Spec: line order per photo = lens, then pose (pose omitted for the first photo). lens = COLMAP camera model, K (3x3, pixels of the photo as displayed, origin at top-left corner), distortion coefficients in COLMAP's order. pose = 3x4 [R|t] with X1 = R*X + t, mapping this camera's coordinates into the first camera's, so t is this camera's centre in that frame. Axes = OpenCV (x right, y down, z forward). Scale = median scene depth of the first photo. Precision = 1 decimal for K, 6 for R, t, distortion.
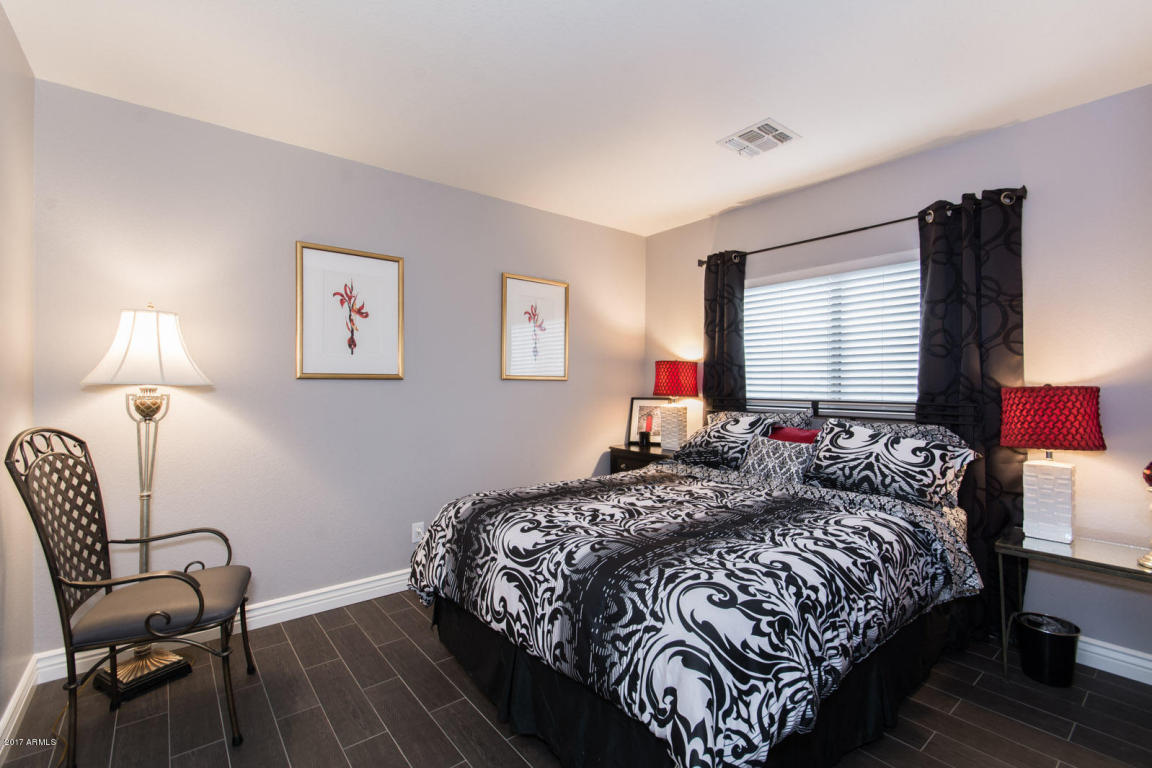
lens RADIAL K [[506.9, 0, 581.0], [0, 506.9, 385.4], [0, 0, 1]] dist [0.011248, -0.000054]
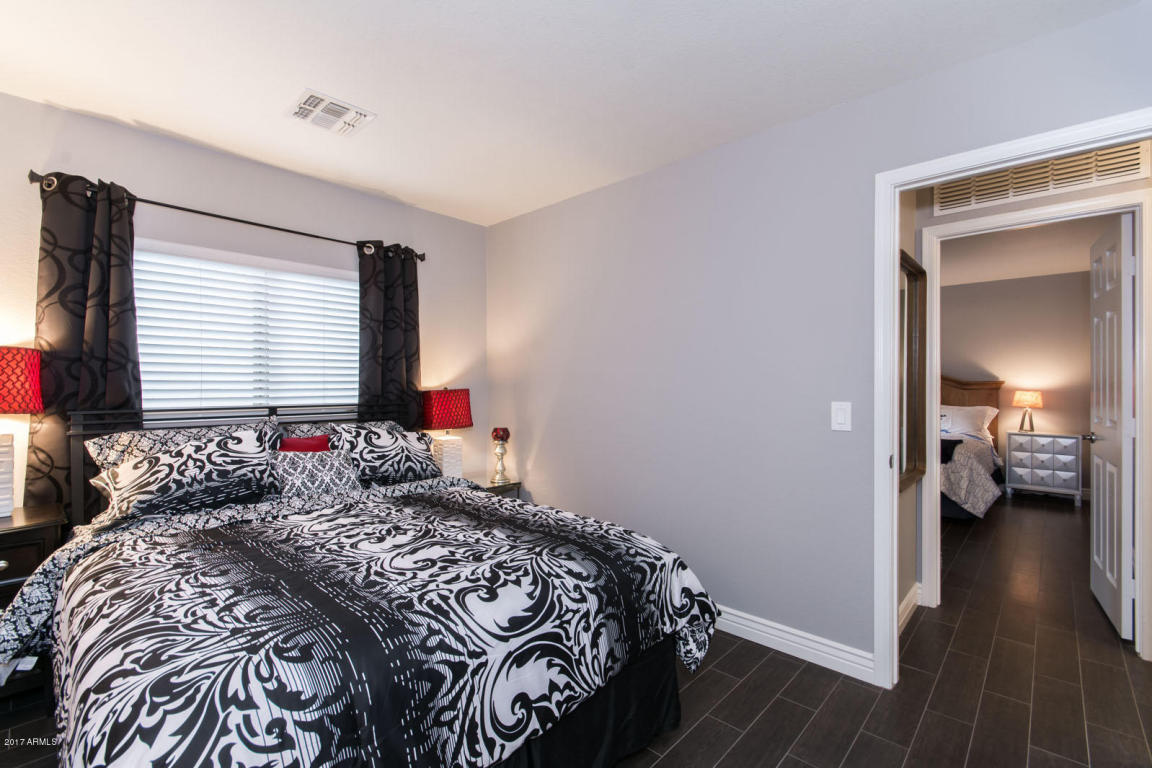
lens RADIAL K [[506.9, 0, 578.1], [0, 506.9, 380.8], [0, 0, 1]] dist [0.011248, -0.000054]
pose [[-0.124583, 0.005073, 0.992196, -0.659227], [0.003463, 0.999983, -0.004678, -0.013568], [-0.992203, 0.002853, -0.124599, 0.759773]]
